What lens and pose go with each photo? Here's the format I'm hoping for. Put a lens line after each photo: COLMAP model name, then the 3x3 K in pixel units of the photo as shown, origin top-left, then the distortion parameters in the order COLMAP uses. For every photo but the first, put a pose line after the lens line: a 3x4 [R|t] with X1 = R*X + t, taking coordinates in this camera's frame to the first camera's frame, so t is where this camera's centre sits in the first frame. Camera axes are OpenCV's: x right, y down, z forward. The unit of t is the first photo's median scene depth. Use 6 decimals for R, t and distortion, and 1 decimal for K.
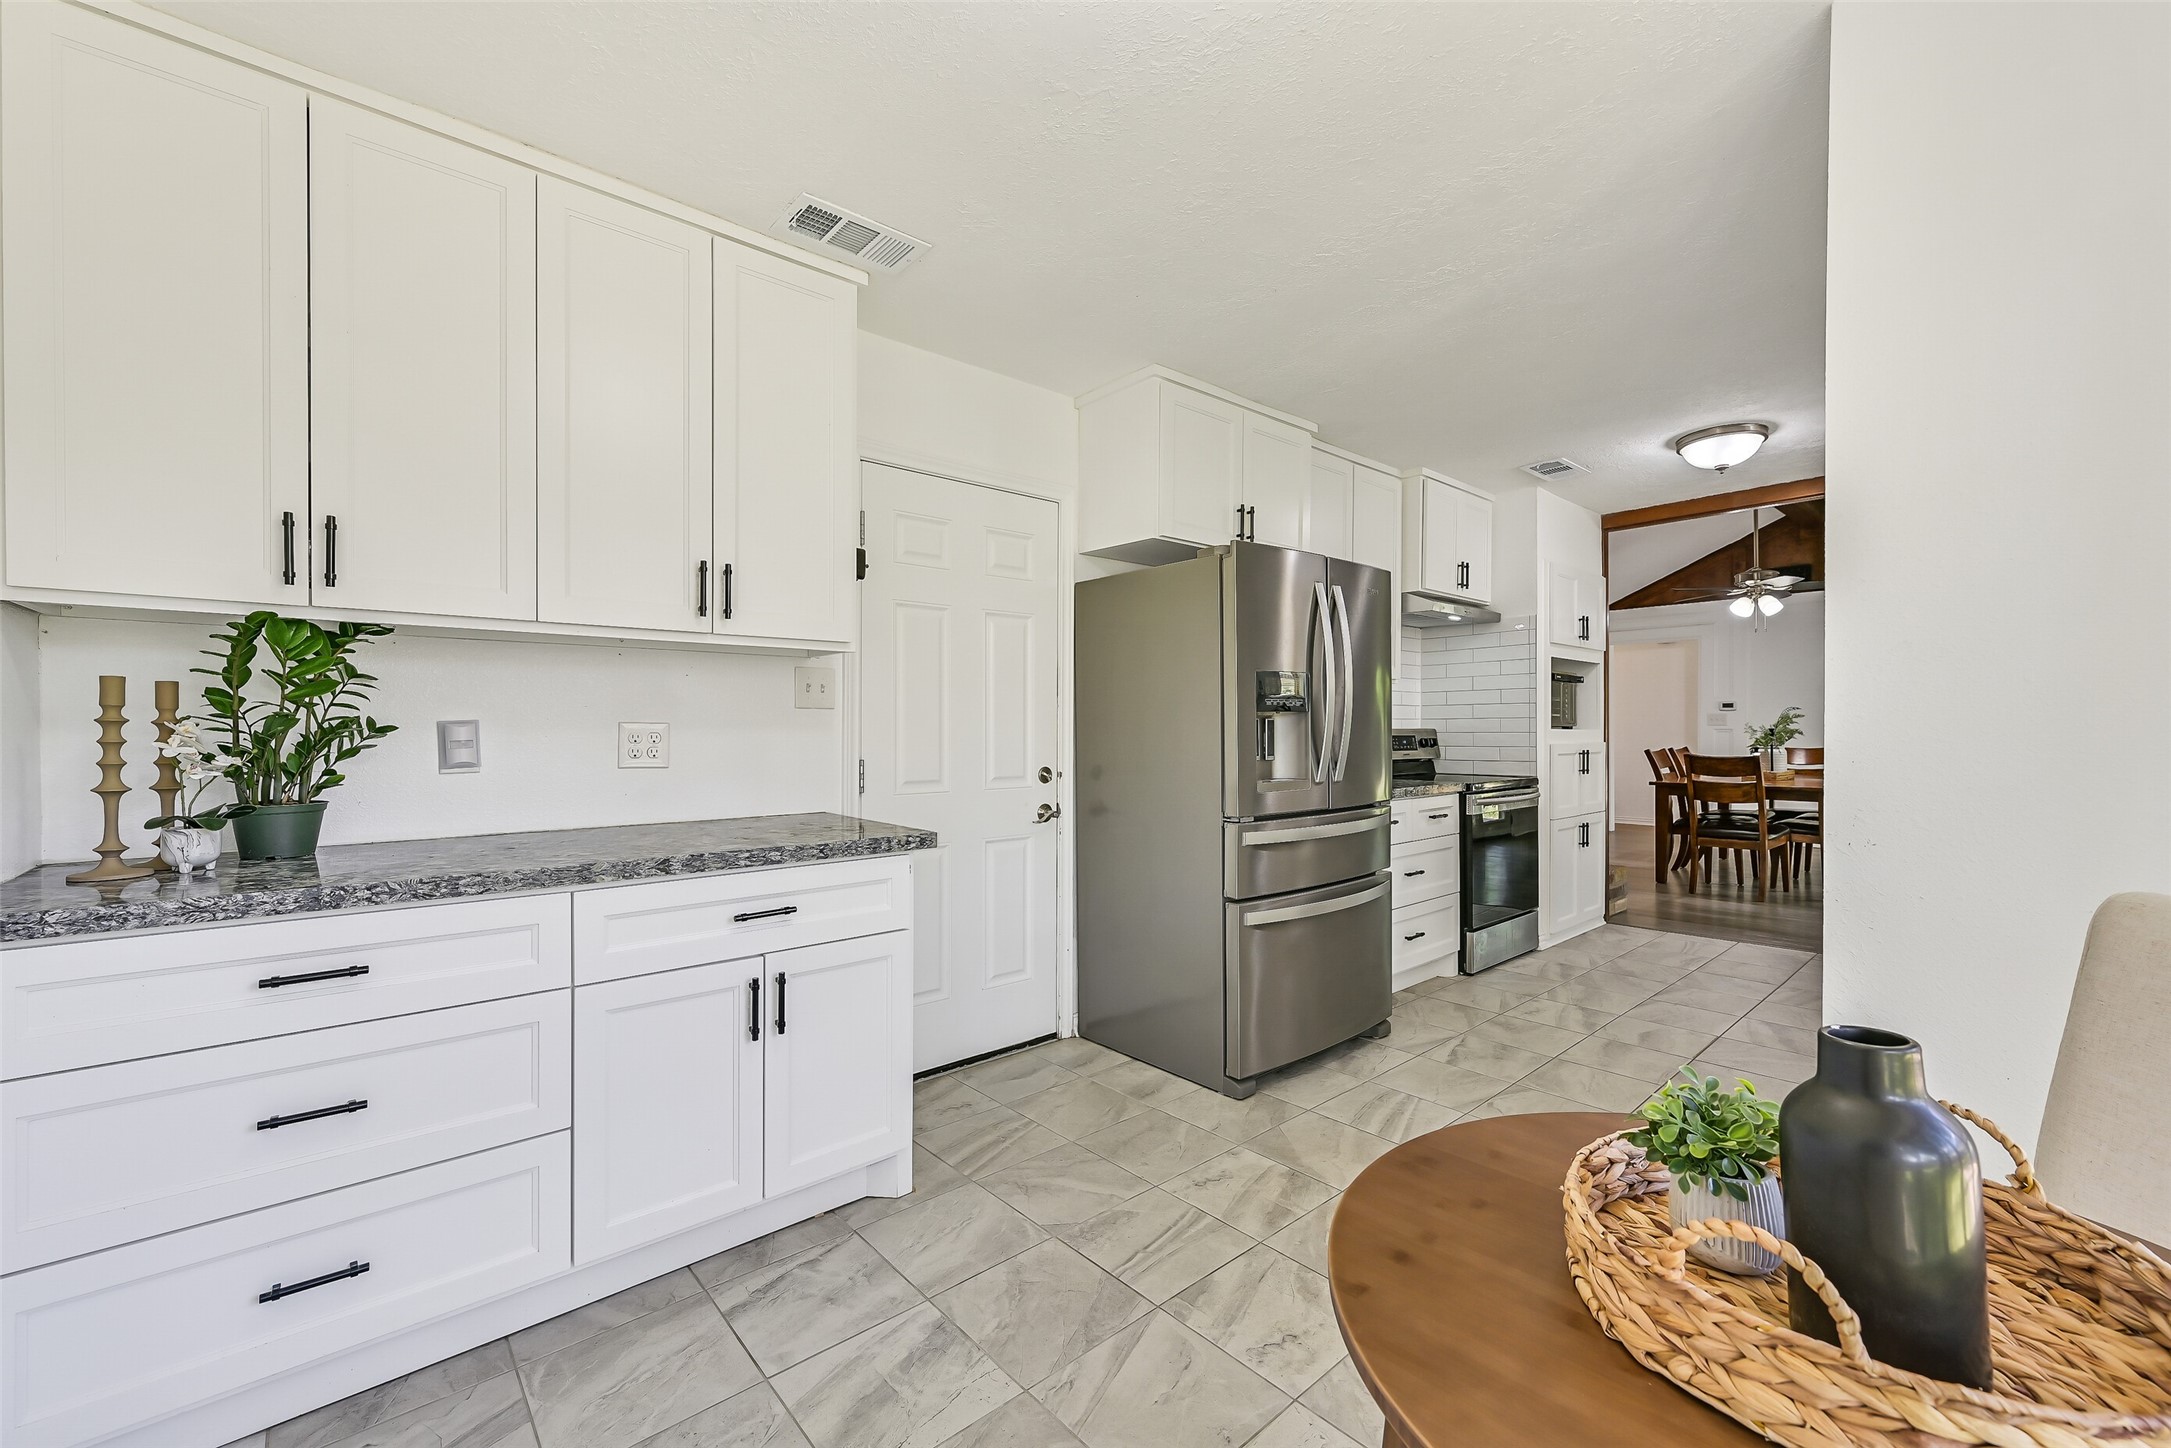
lens RADIAL K [[879.8, 0, 1097.3], [0, 879.8, 731.8], [0, 0, 1]] dist [0.002633, 0.000216]
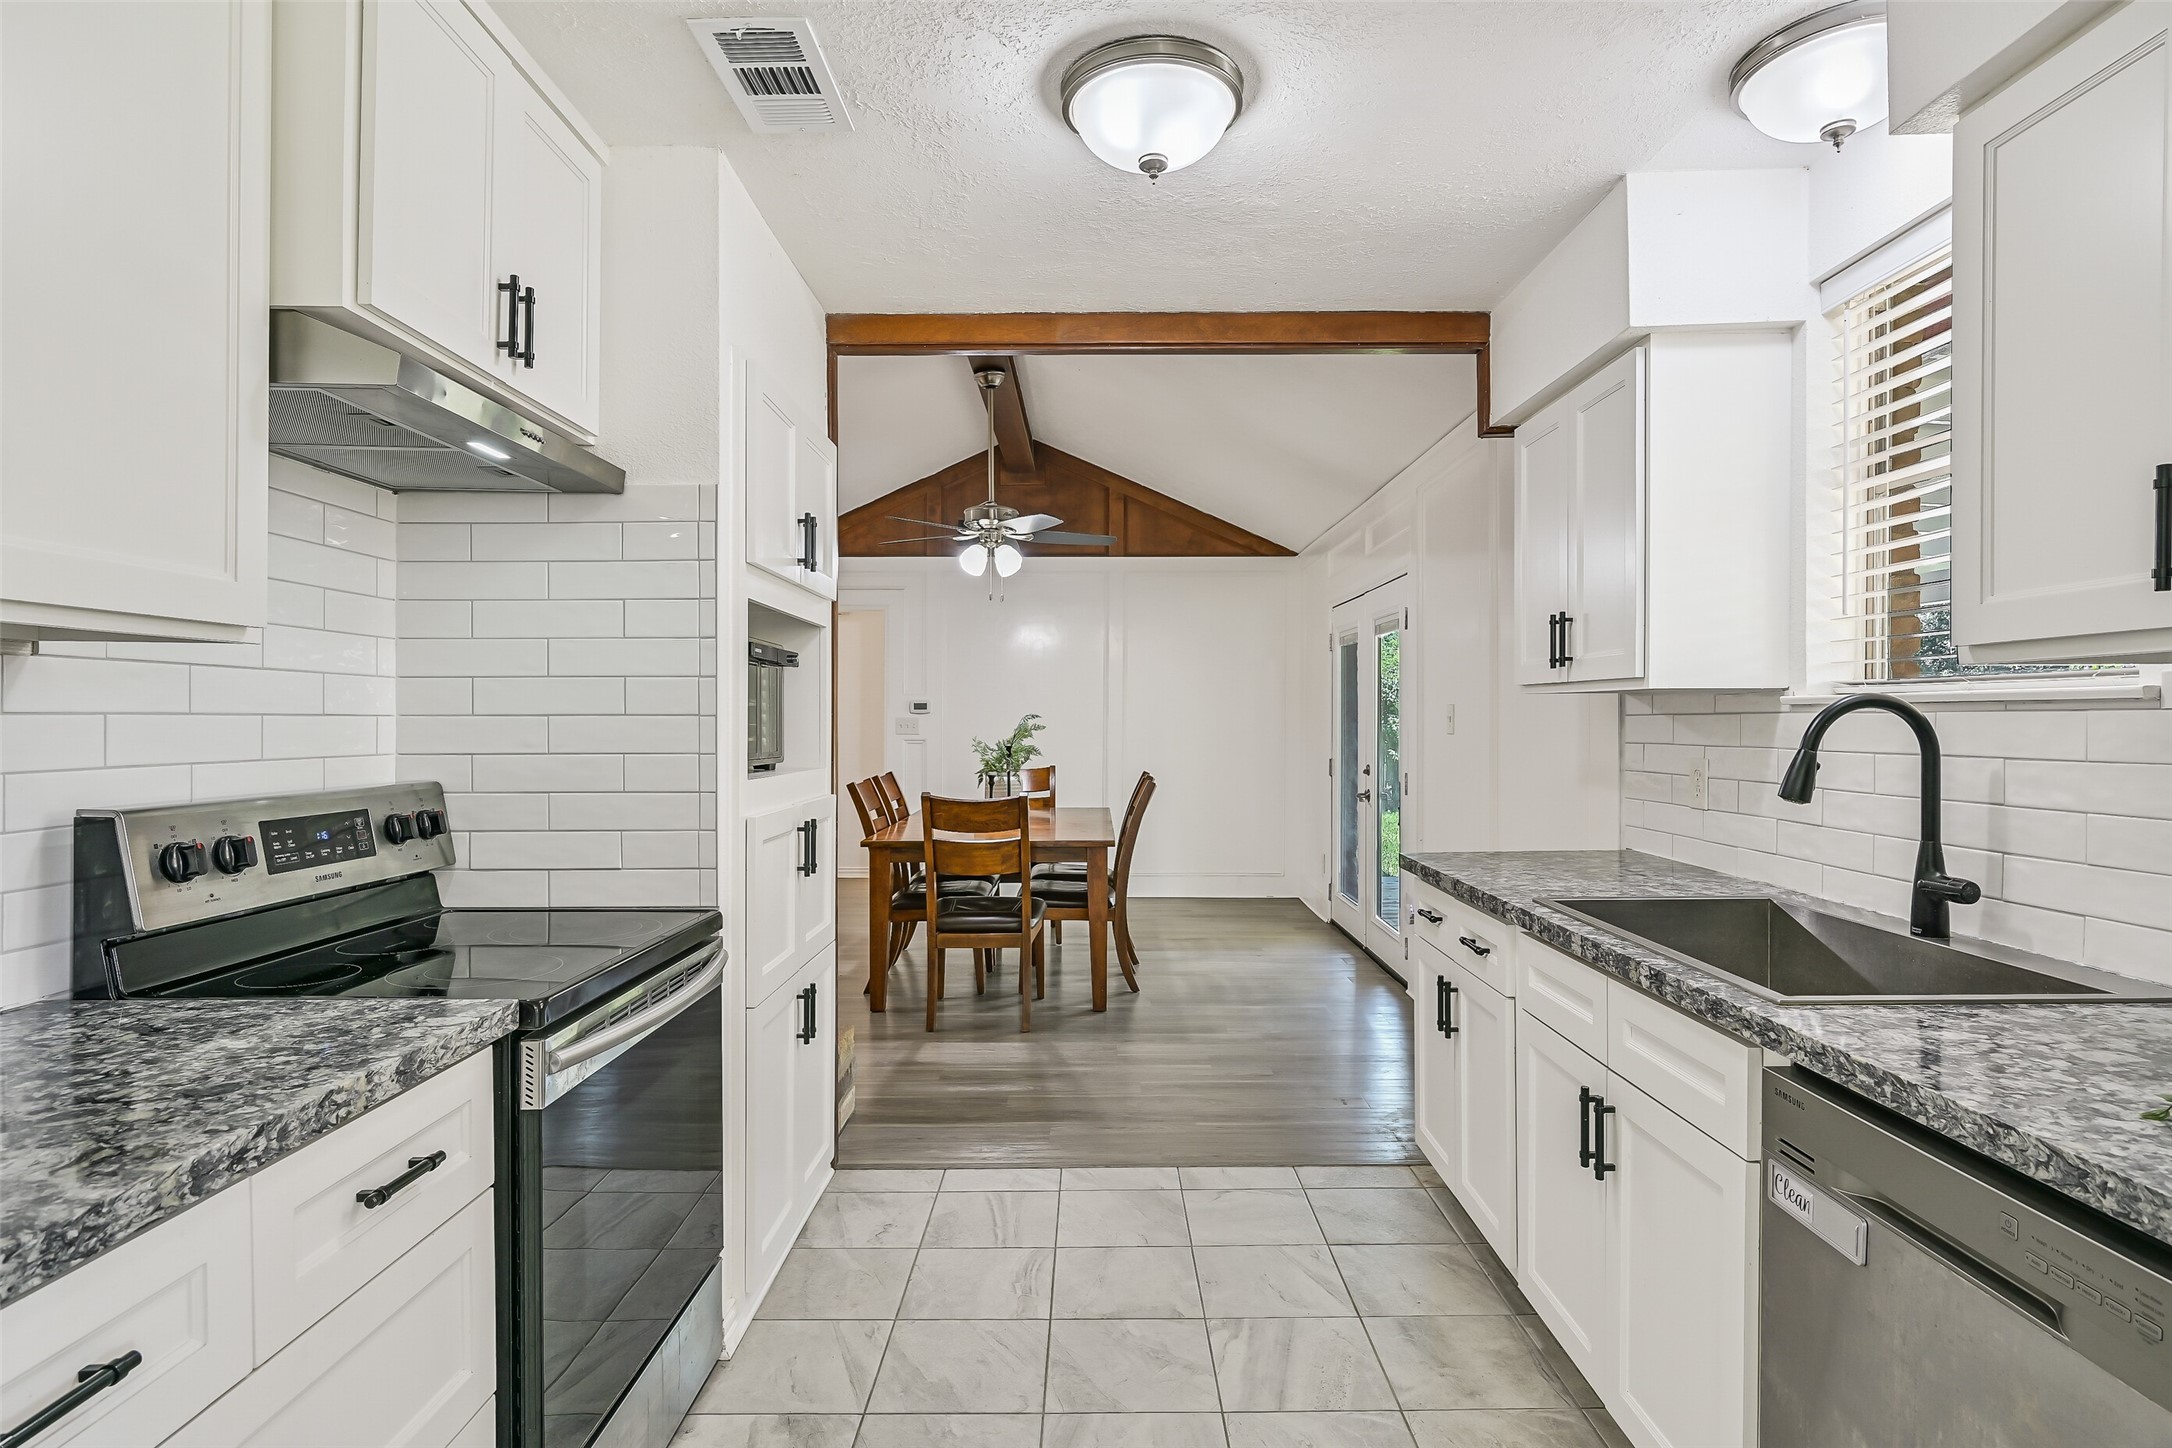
lens RADIAL K [[1151.8, 0, 1093.8], [0, 1151.8, 731.1], [0, 0, 1]] dist [0.001046, 0.000002]
pose [[0.668216, -0.002786, 0.743962, 0.241866], [-0.000835, 0.999990, 0.004495, -0.028921], [-0.743967, -0.003625, 0.668207, 0.557885]]
